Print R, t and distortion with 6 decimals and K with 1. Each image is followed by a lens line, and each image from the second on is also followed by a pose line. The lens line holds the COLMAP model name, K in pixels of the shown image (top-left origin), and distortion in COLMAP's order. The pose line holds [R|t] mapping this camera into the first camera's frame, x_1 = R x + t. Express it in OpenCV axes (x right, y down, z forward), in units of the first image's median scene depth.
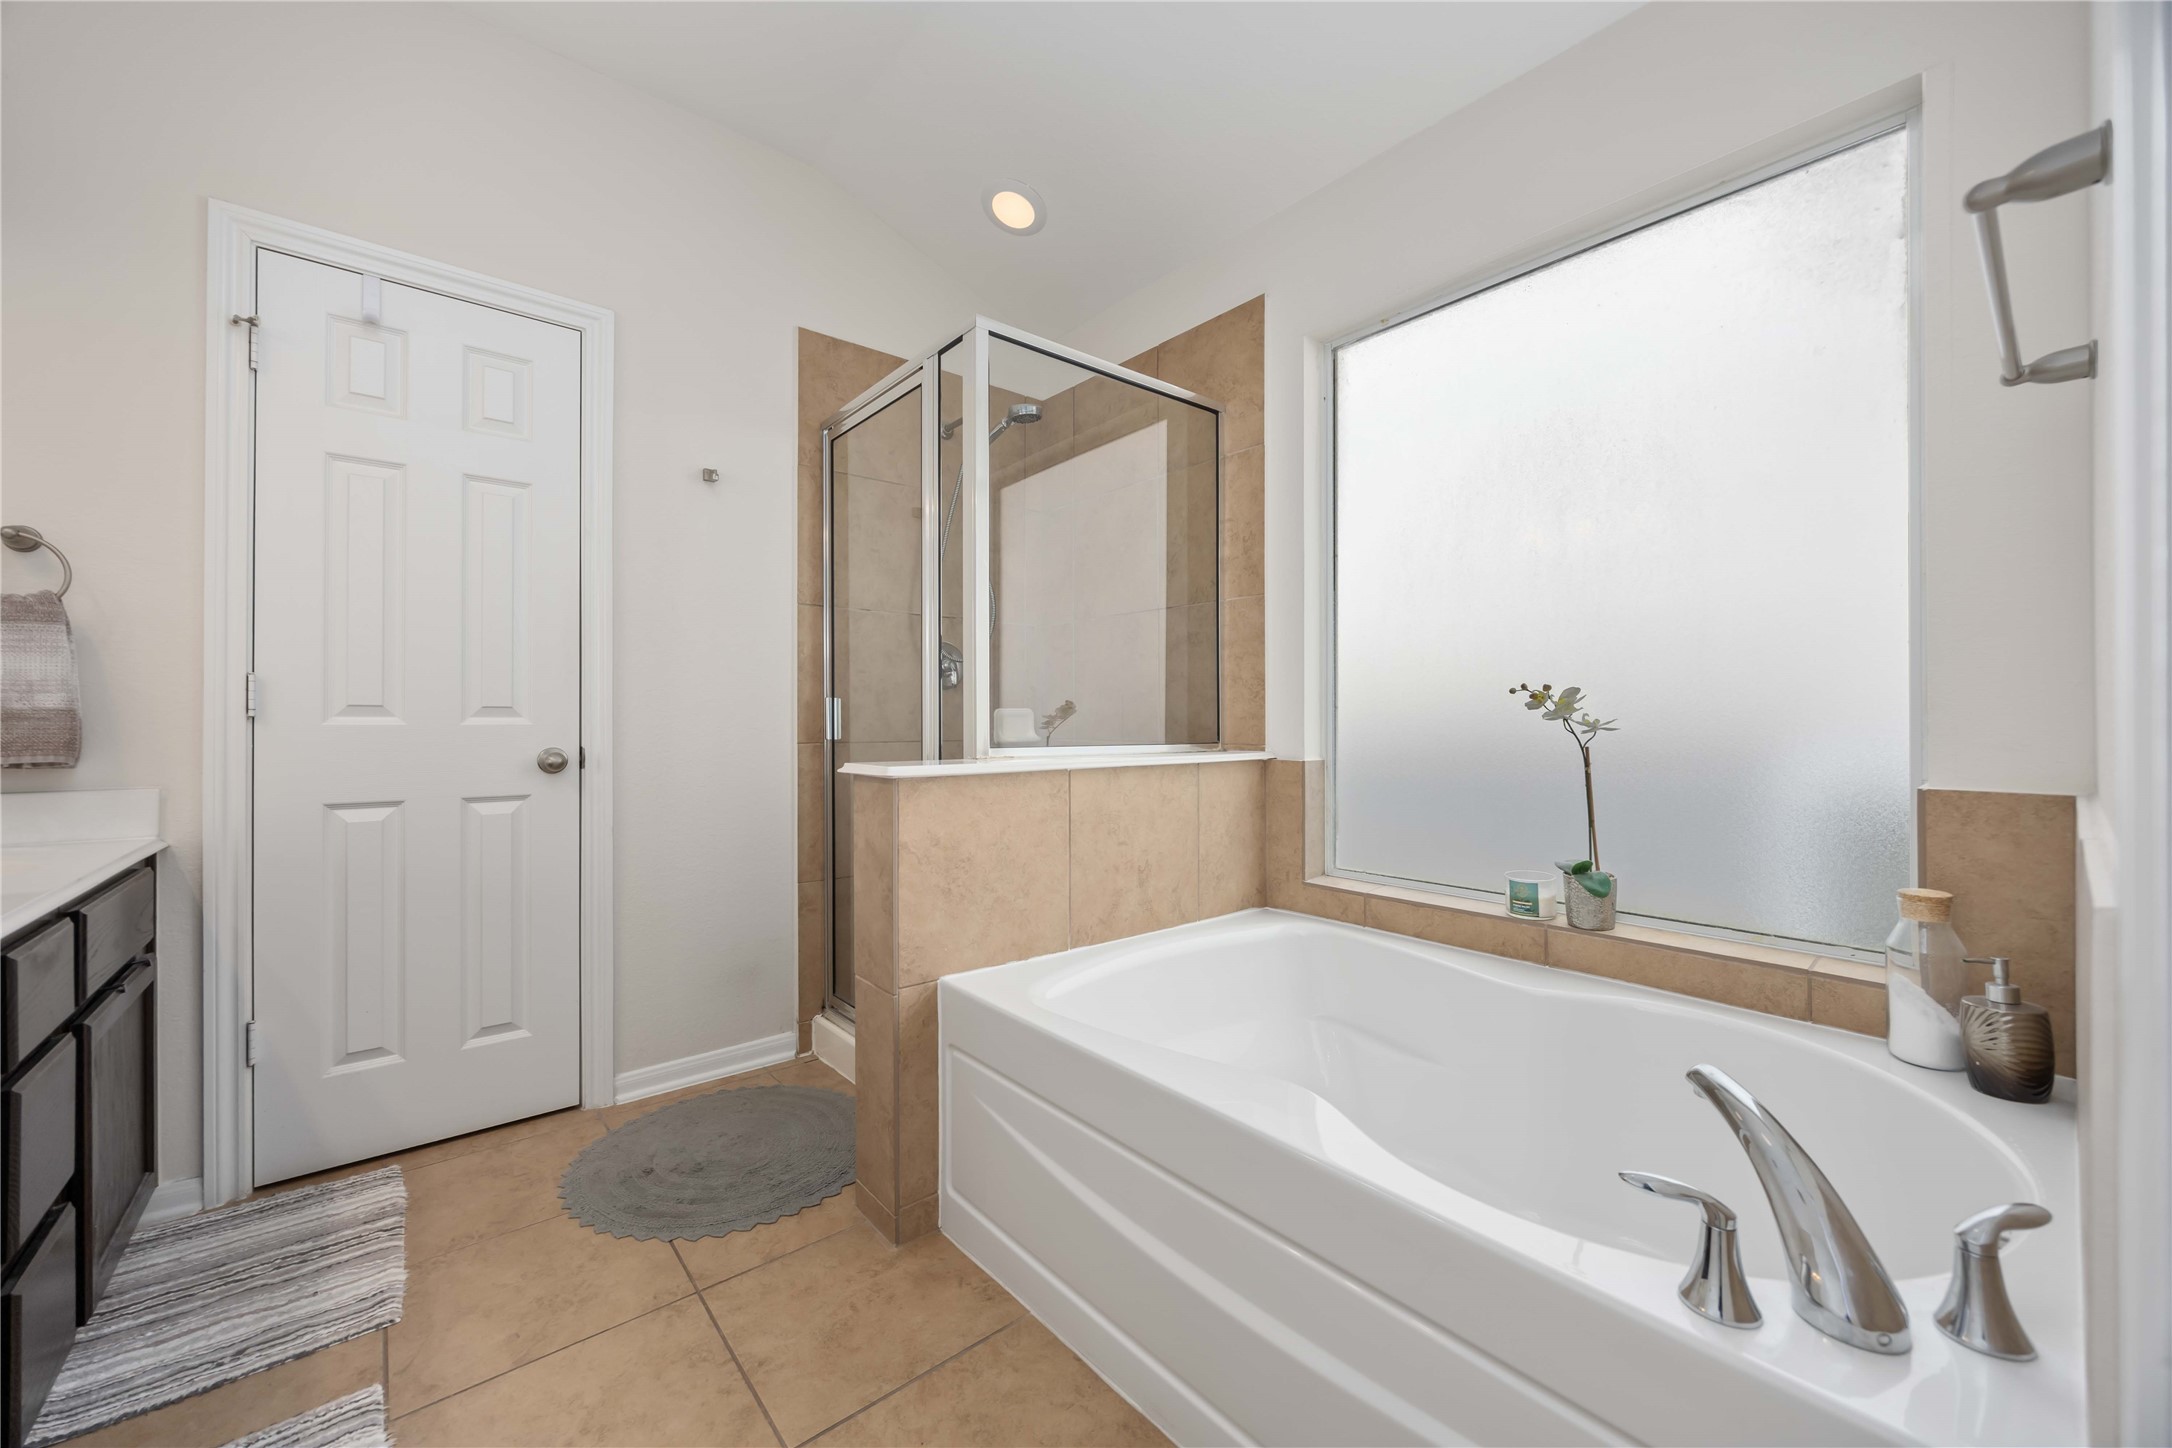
lens RADIAL K [[841.4, 0, 1070.8], [0, 841.4, 721.7], [0, 0, 1]] dist [-0.002258, 0.000467]
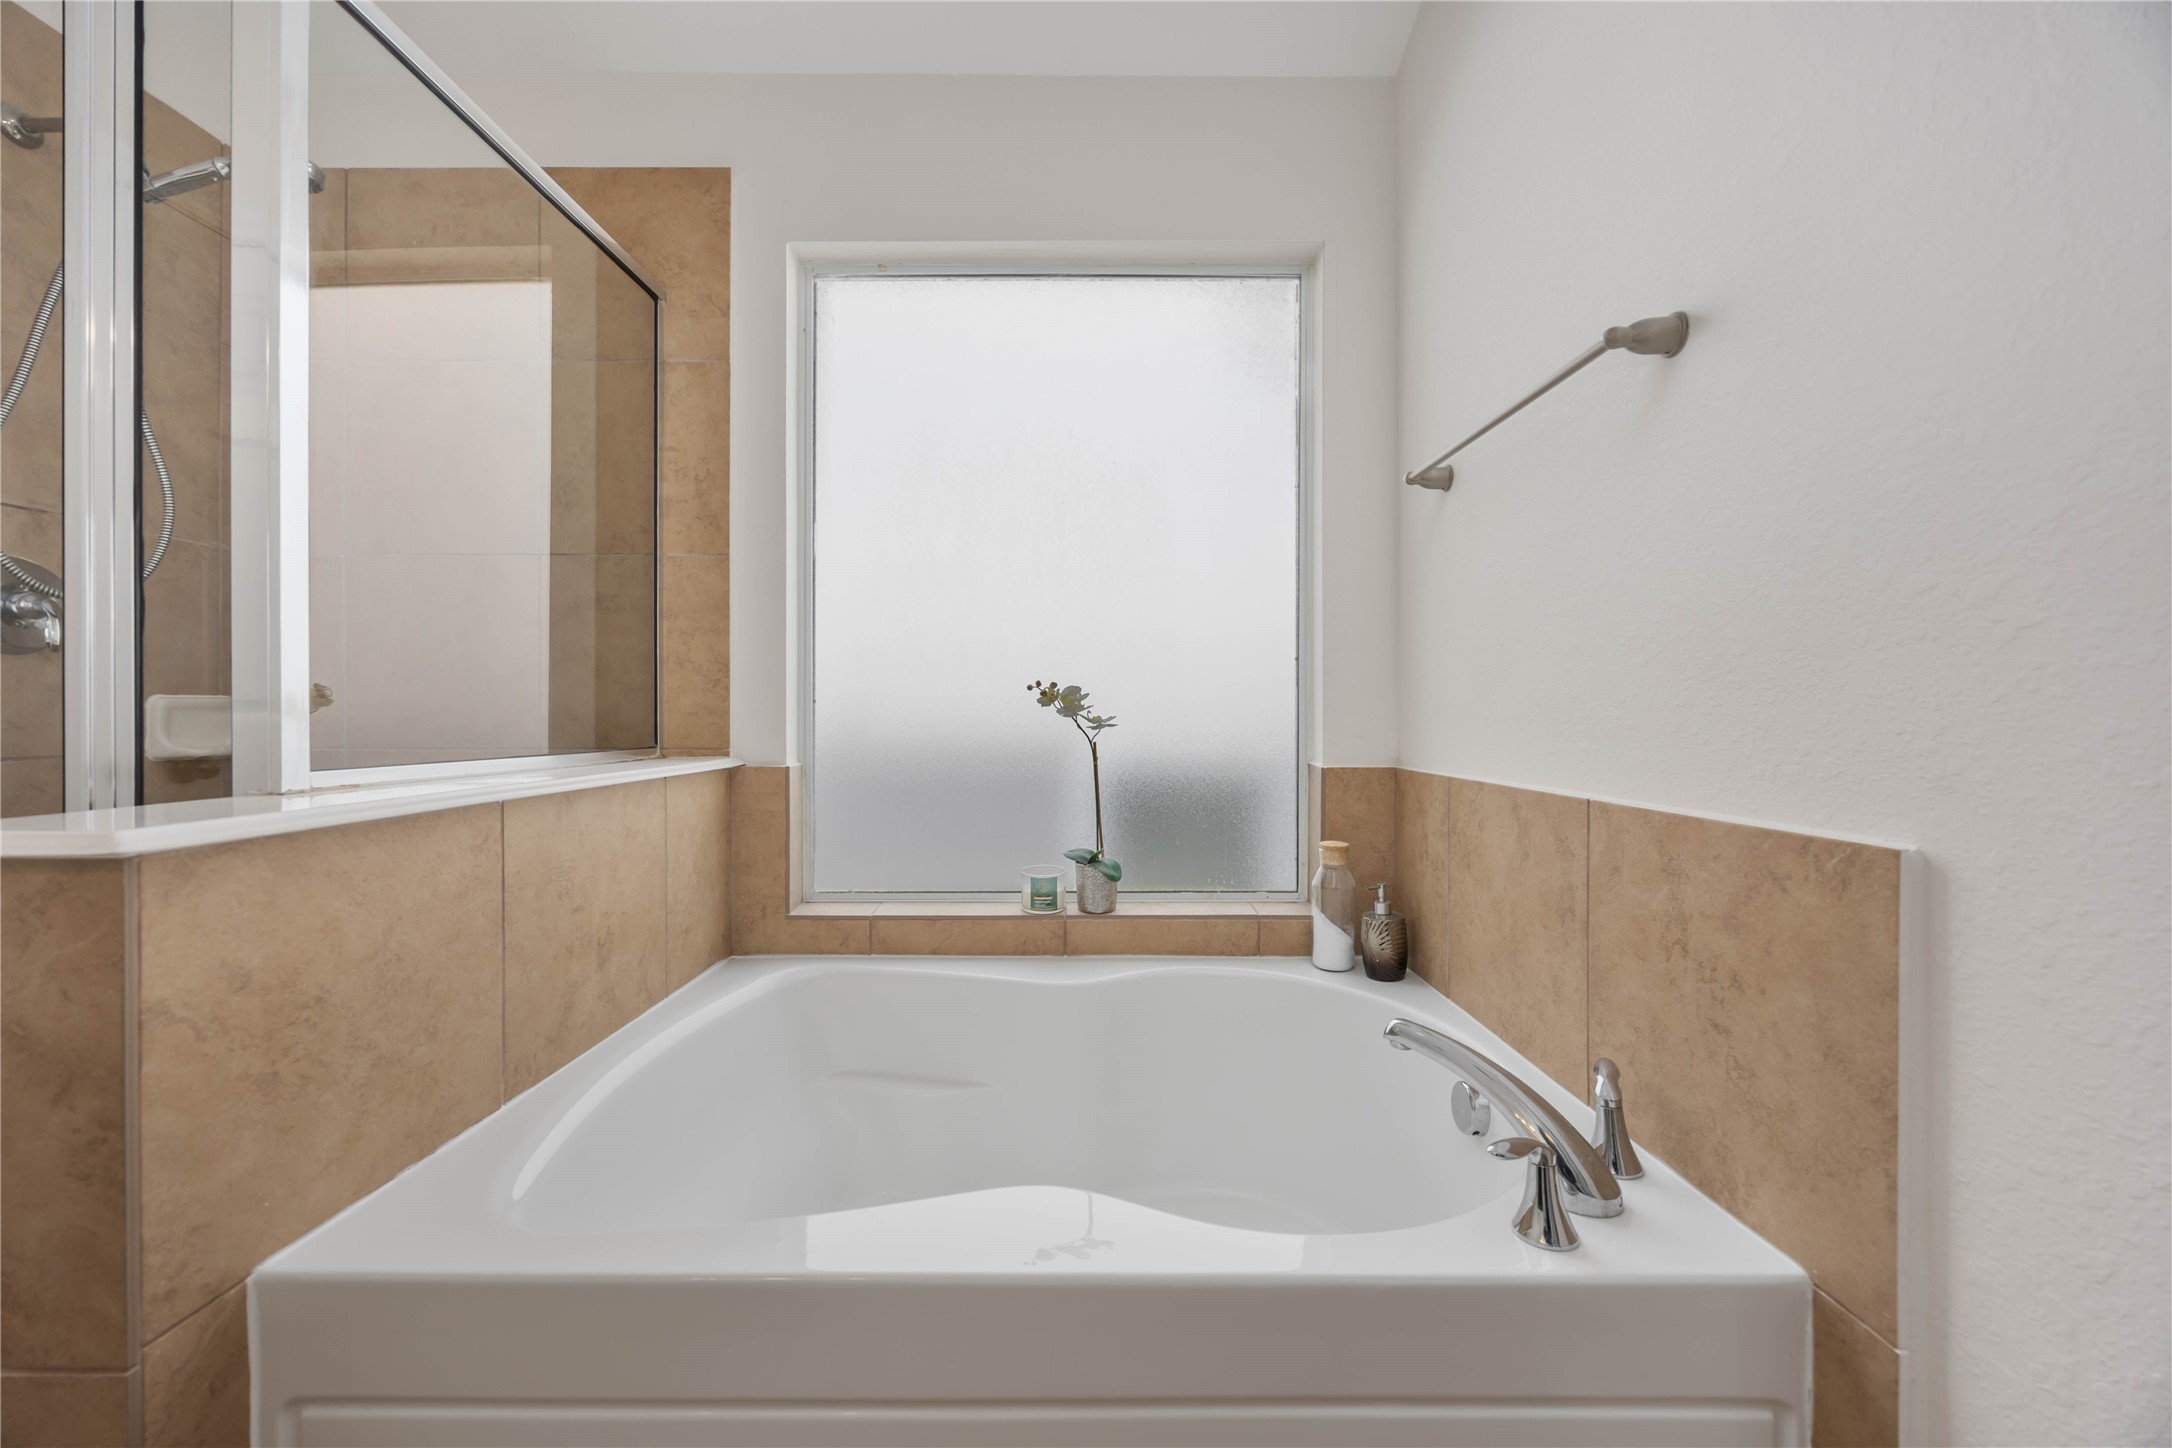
lens RADIAL K [[841.4, 0, 1093.0], [0, 841.4, 716.1], [0, 0, 1]] dist [-0.002258, 0.000467]
pose [[0.630856, -0.000896, 0.775899, -0.202299], [0.000485, 1.000000, 0.000760, -0.003355], [-0.775900, -0.000103, 0.630857, 0.312018]]
